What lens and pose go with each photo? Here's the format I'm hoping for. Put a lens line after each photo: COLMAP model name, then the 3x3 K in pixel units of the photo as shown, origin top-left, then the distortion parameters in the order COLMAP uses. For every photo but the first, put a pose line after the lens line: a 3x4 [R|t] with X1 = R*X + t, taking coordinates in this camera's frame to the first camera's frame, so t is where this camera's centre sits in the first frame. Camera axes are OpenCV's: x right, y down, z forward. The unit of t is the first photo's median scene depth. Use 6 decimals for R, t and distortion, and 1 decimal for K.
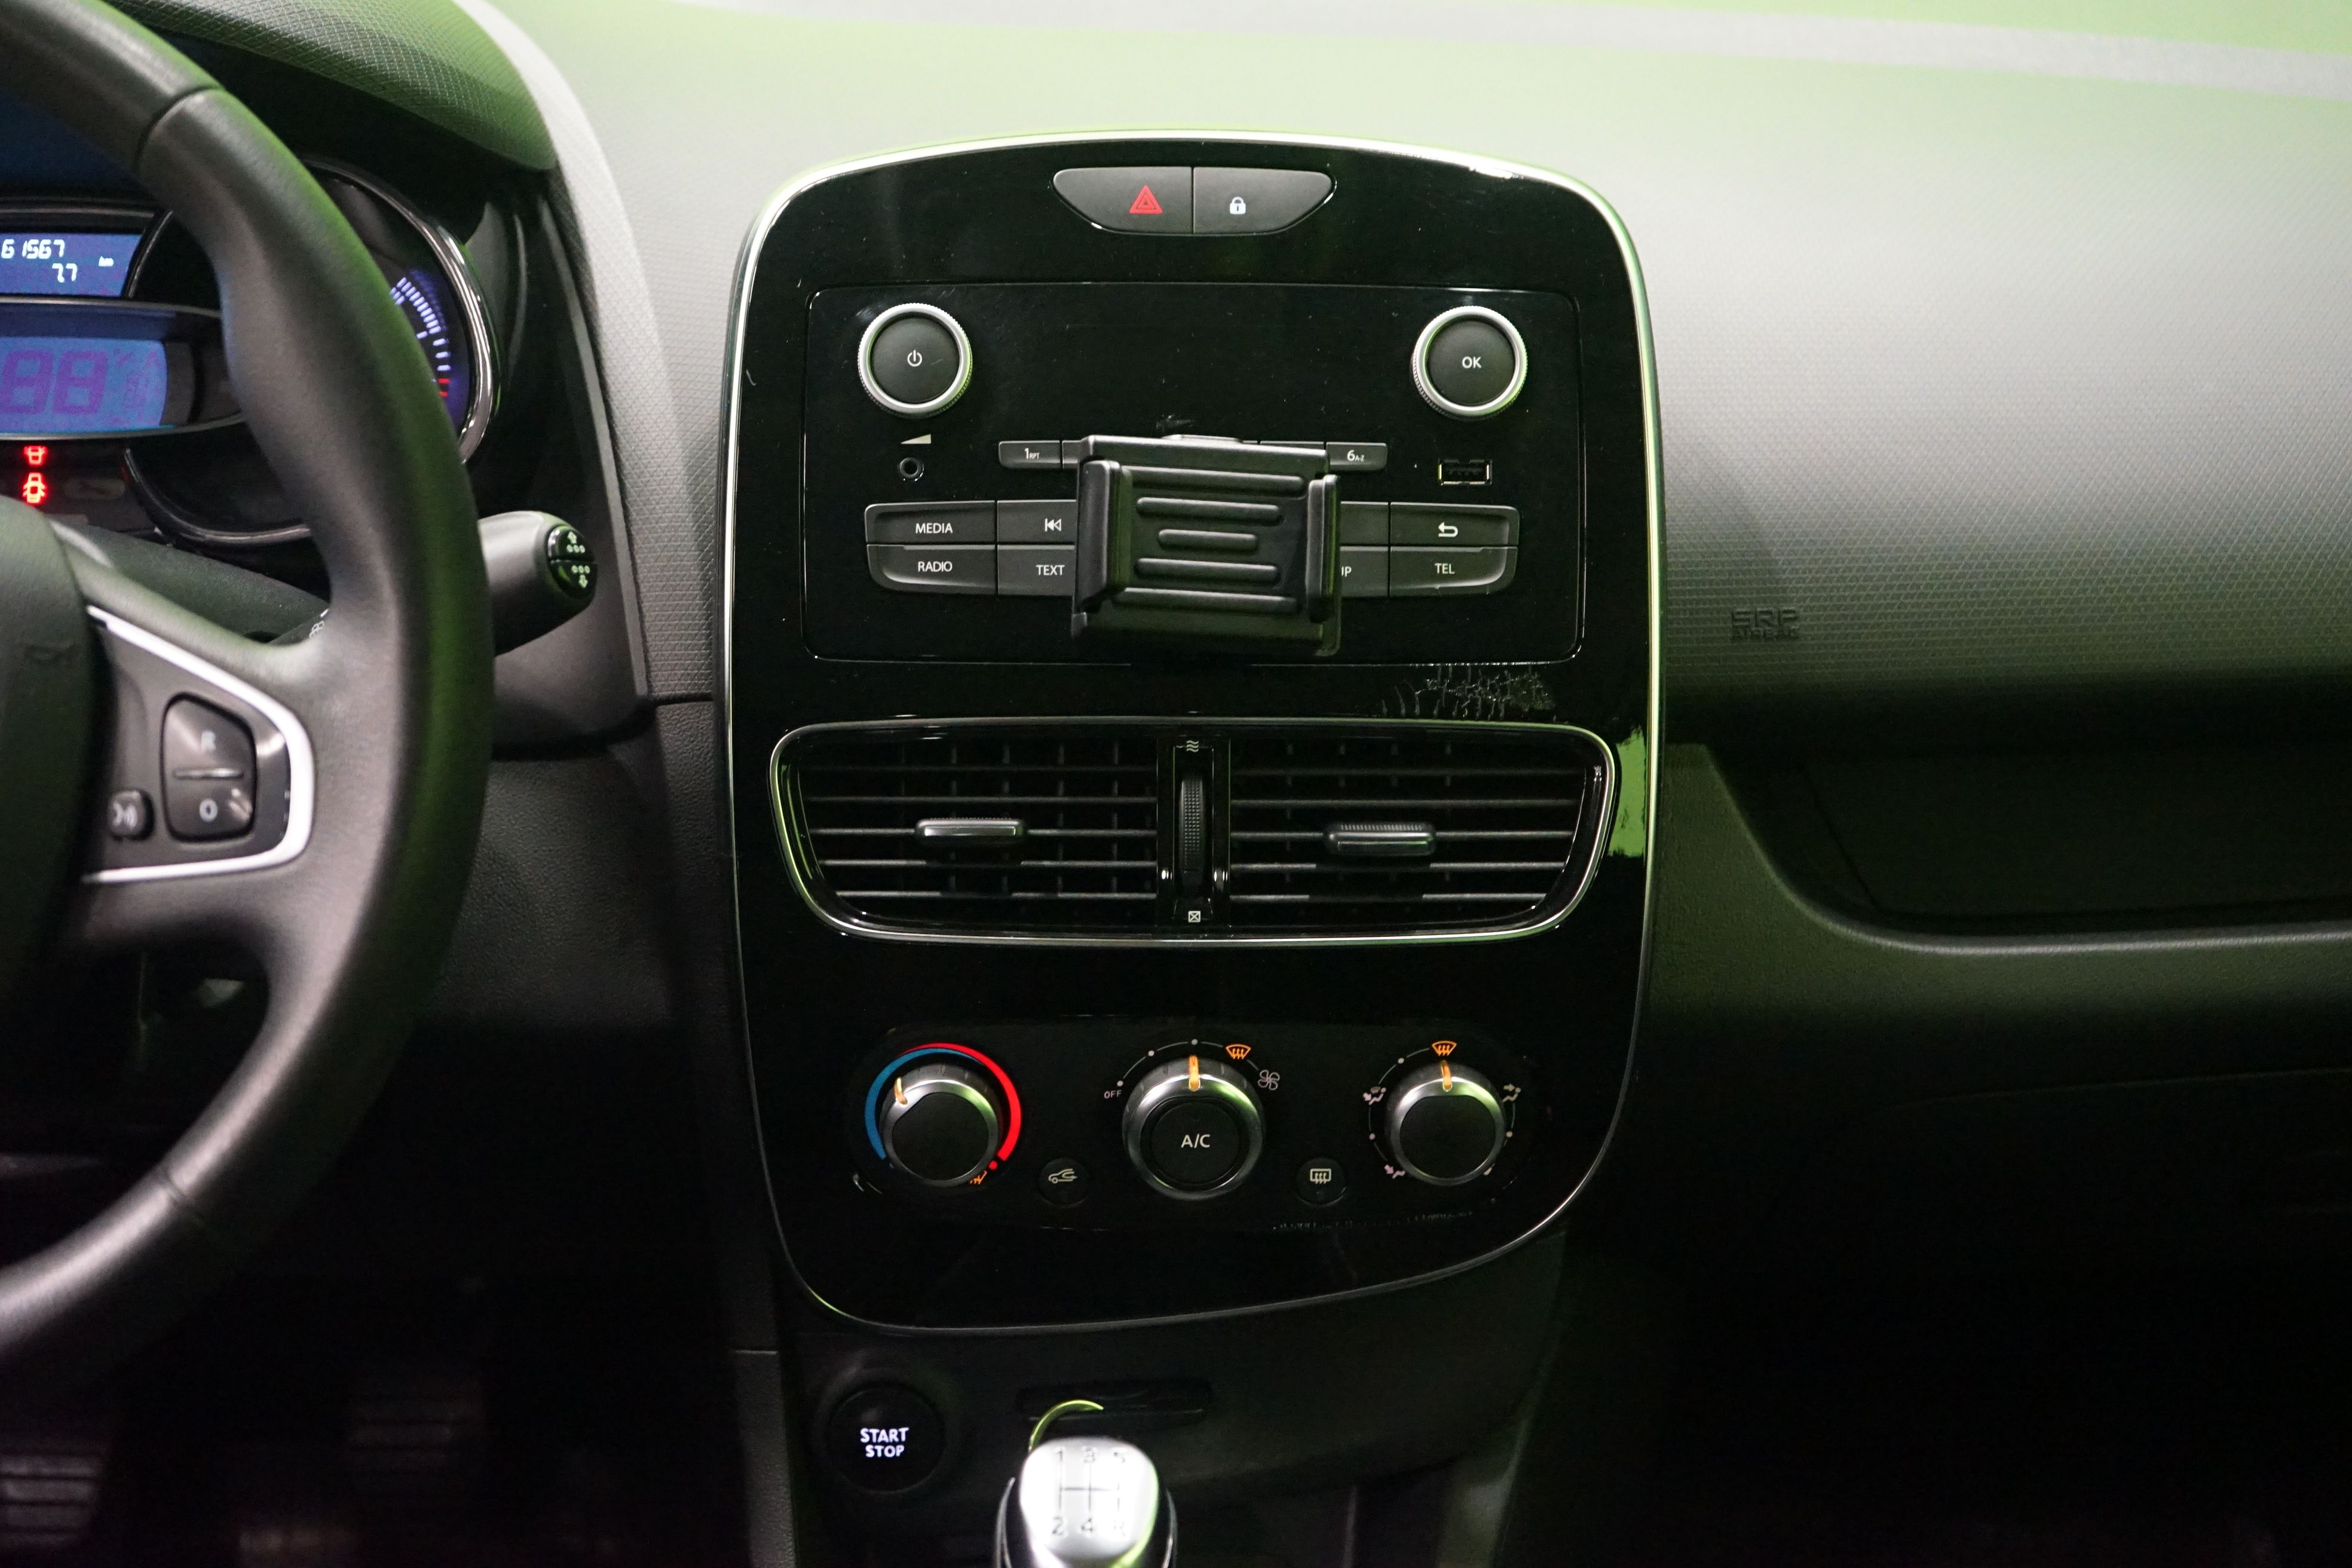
lens RADIAL K [[3759.5, 0, 1176.0], [0, 3759.5, 784.0], [0, 0, 1]] dist [-0.008617, 0.030985]
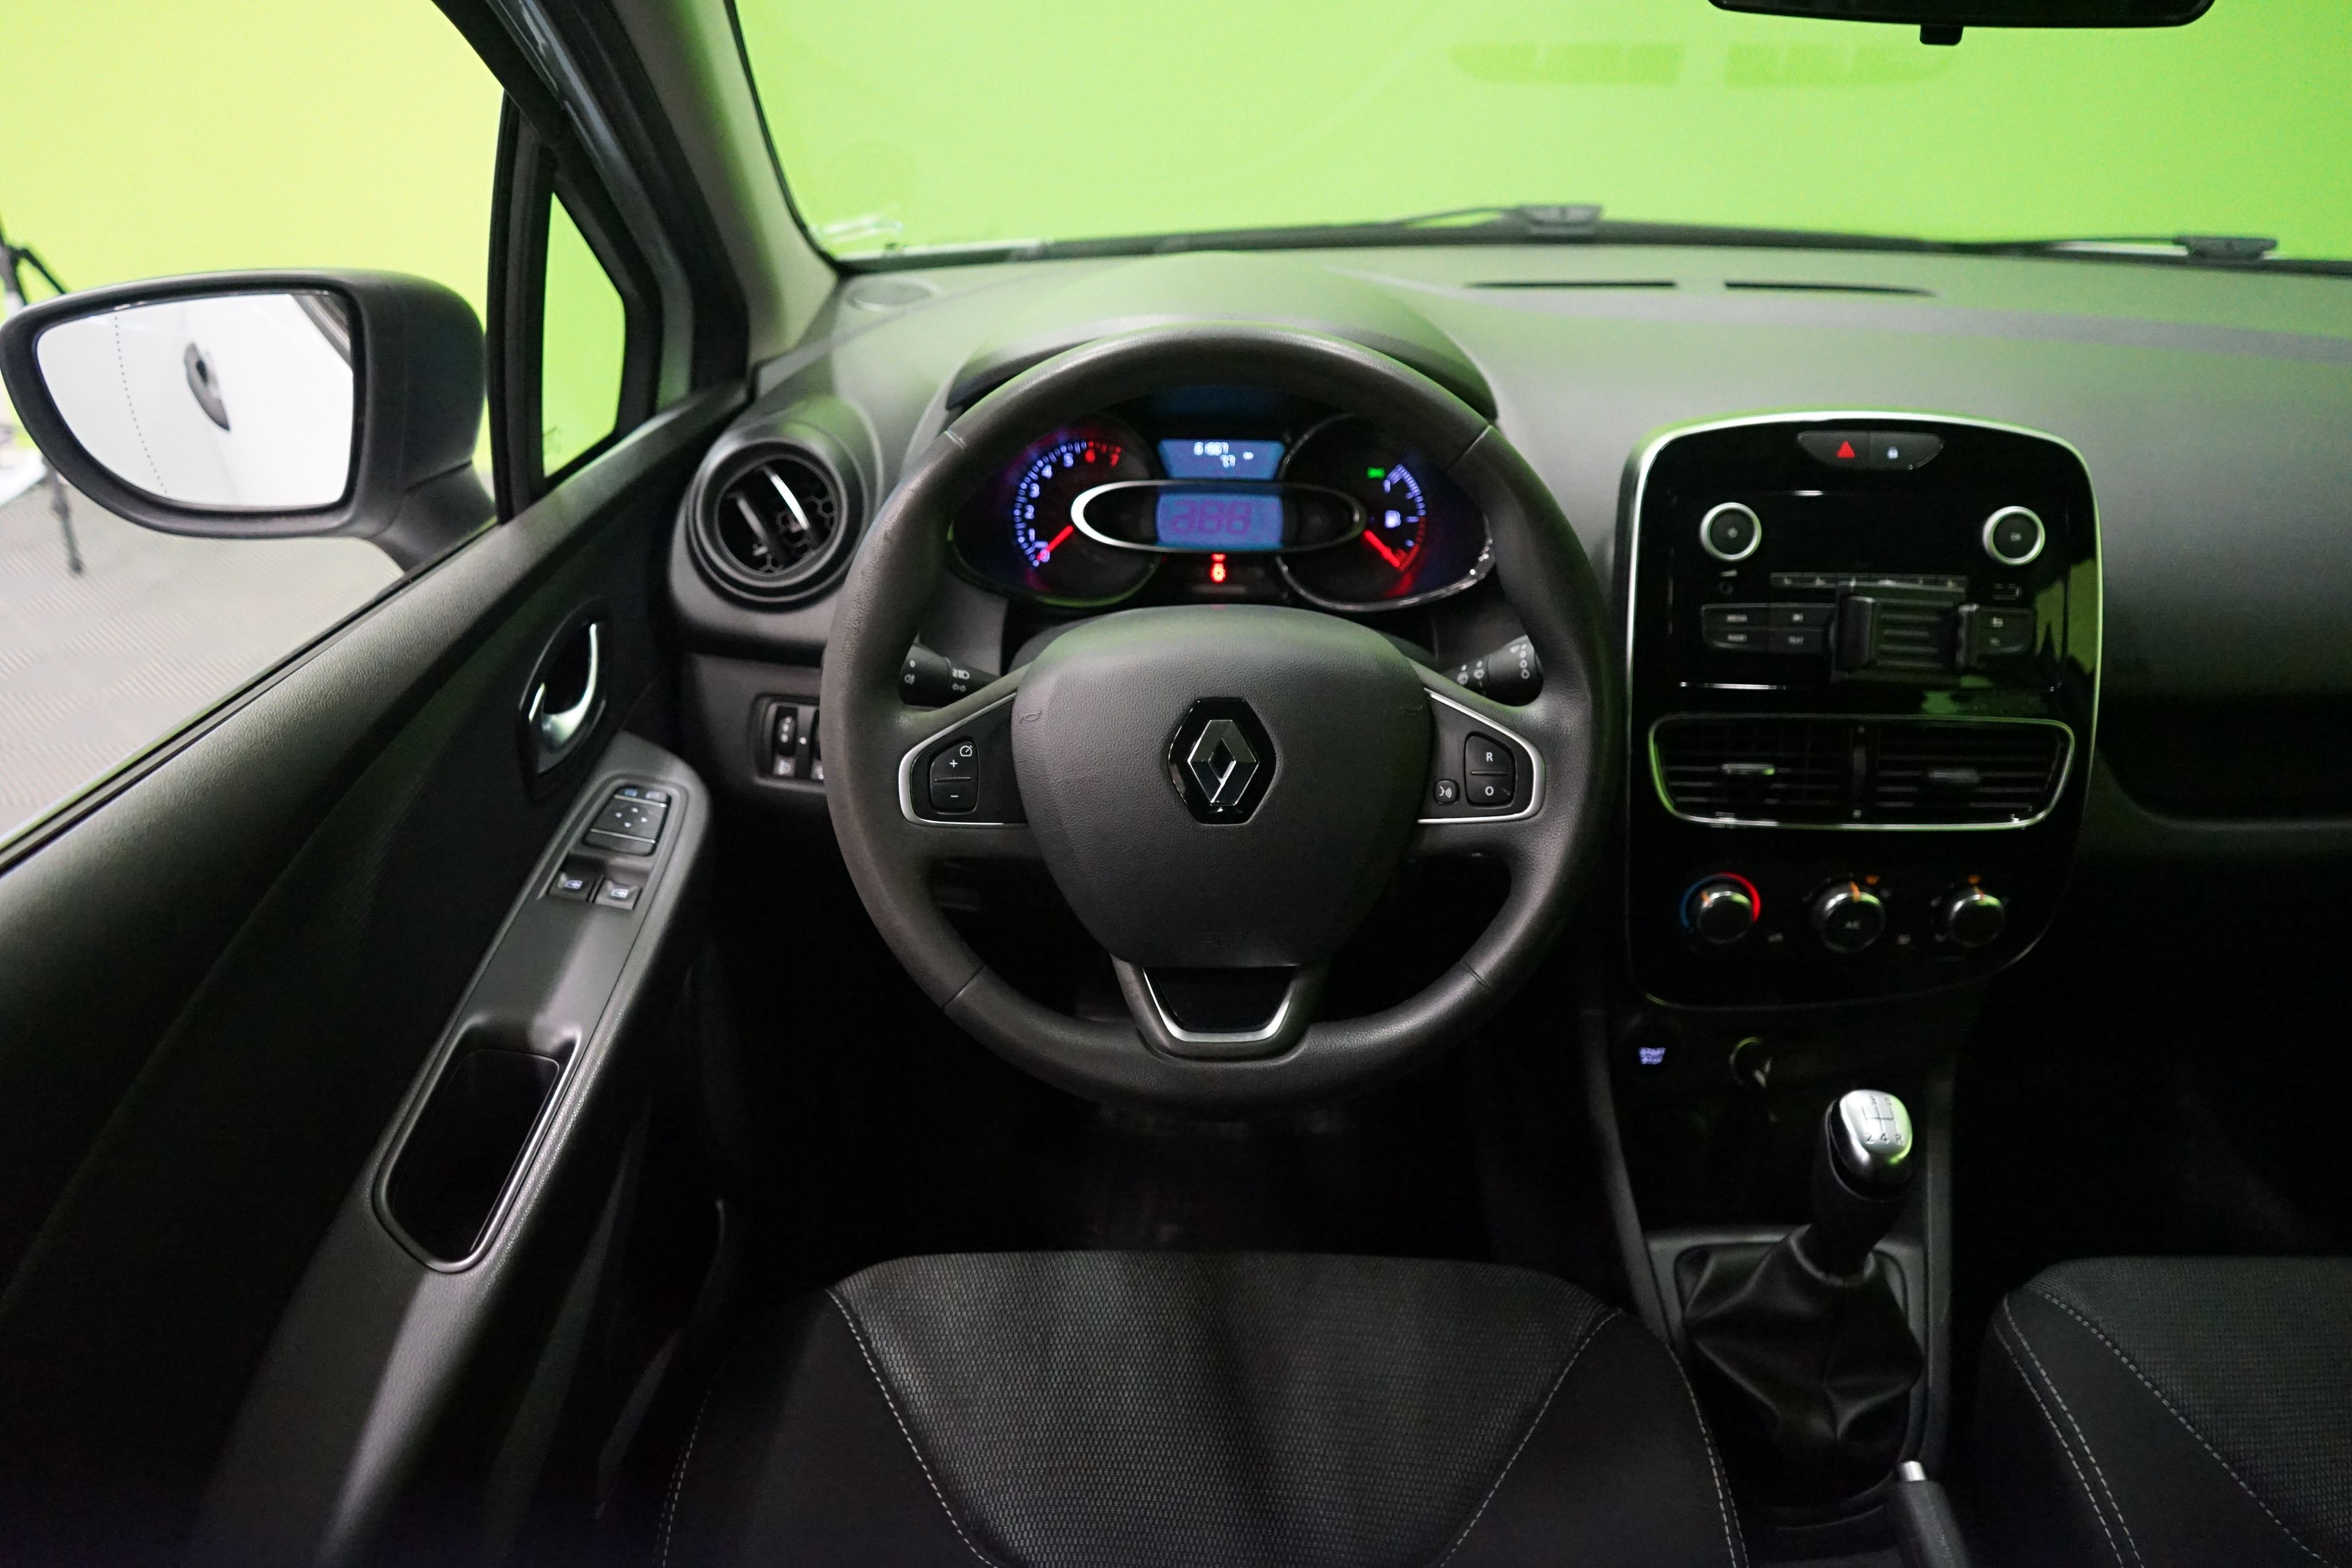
lens RADIAL K [[1889.4, 0, 1176.0], [0, 1889.4, 784.0], [0, 0, 1]] dist [-0.006402, 0.007496]
pose [[0.998979, 0.016950, -0.041885, -0.315289], [-0.012040, 0.993313, 0.114823, -0.091677], [0.043551, -0.114201, 0.992503, -0.012163]]
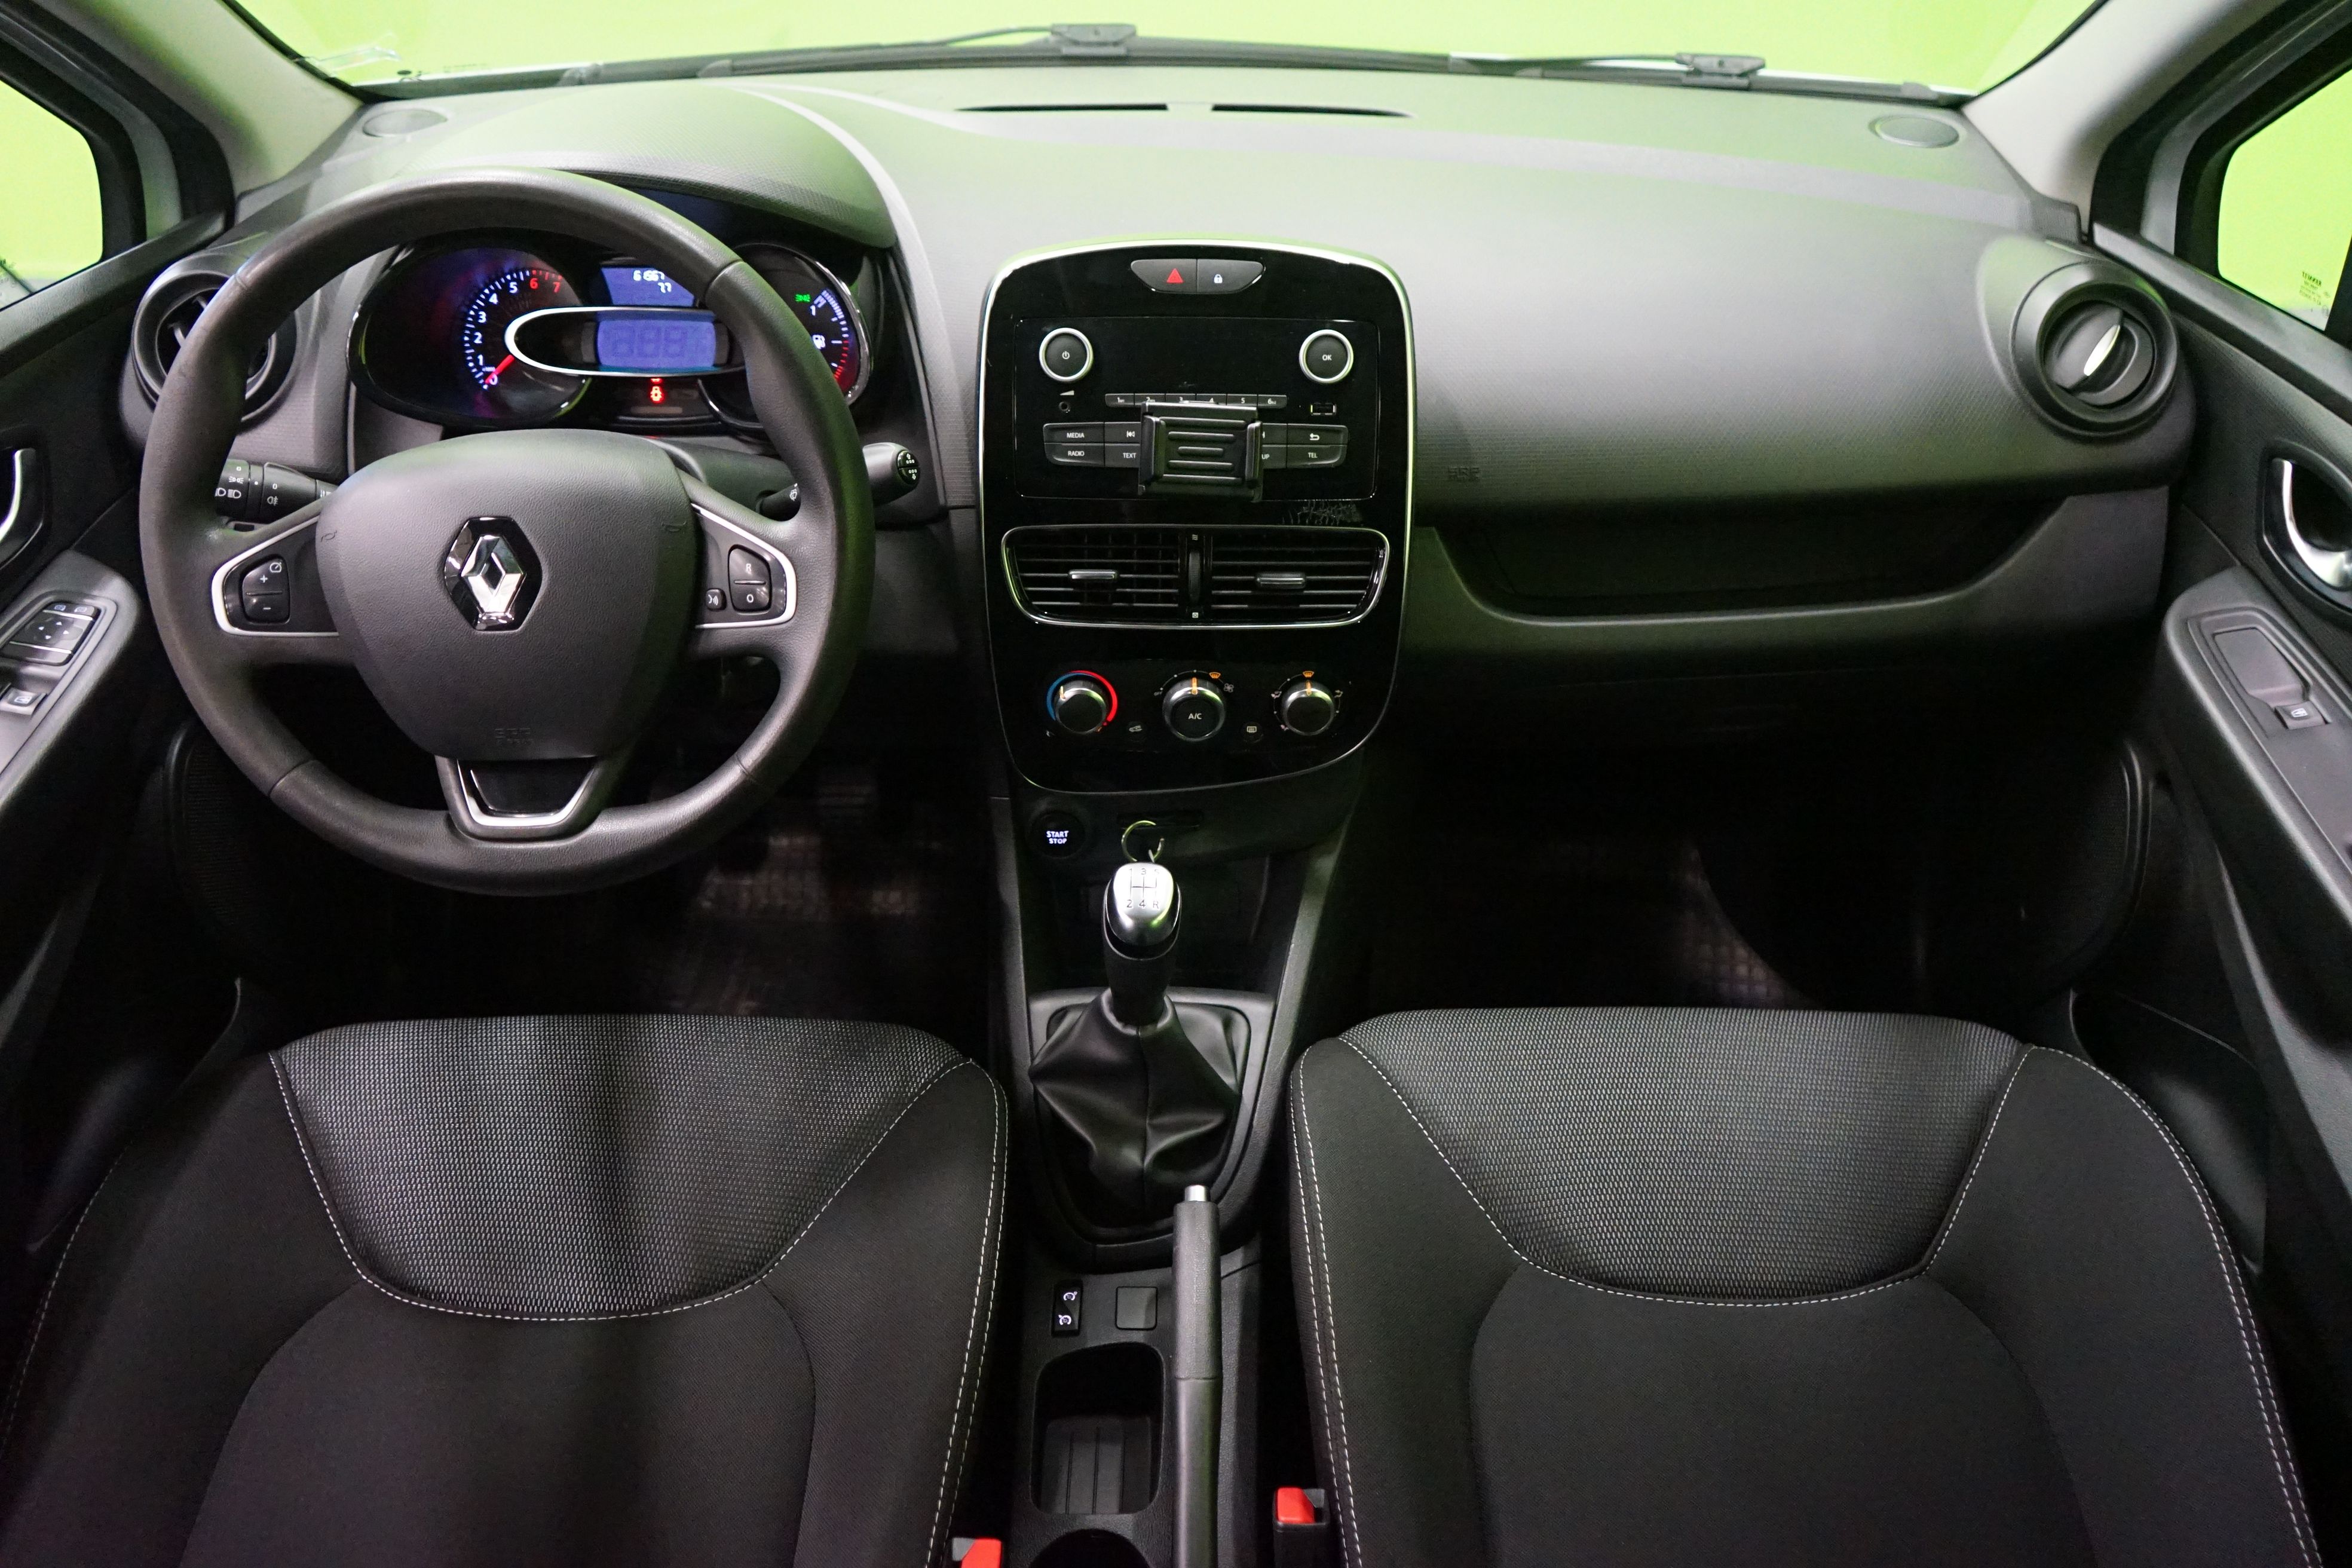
lens RADIAL K [[1889.4, 0, 1176.0], [0, 1889.4, 784.0], [0, 0, 1]] dist [-0.006402, 0.007496]
pose [[0.999727, 0.009237, -0.021458, 0.018194], [-0.004388, 0.976407, 0.215895, -0.106548], [0.022946, -0.215742, 0.976181, -0.098286]]
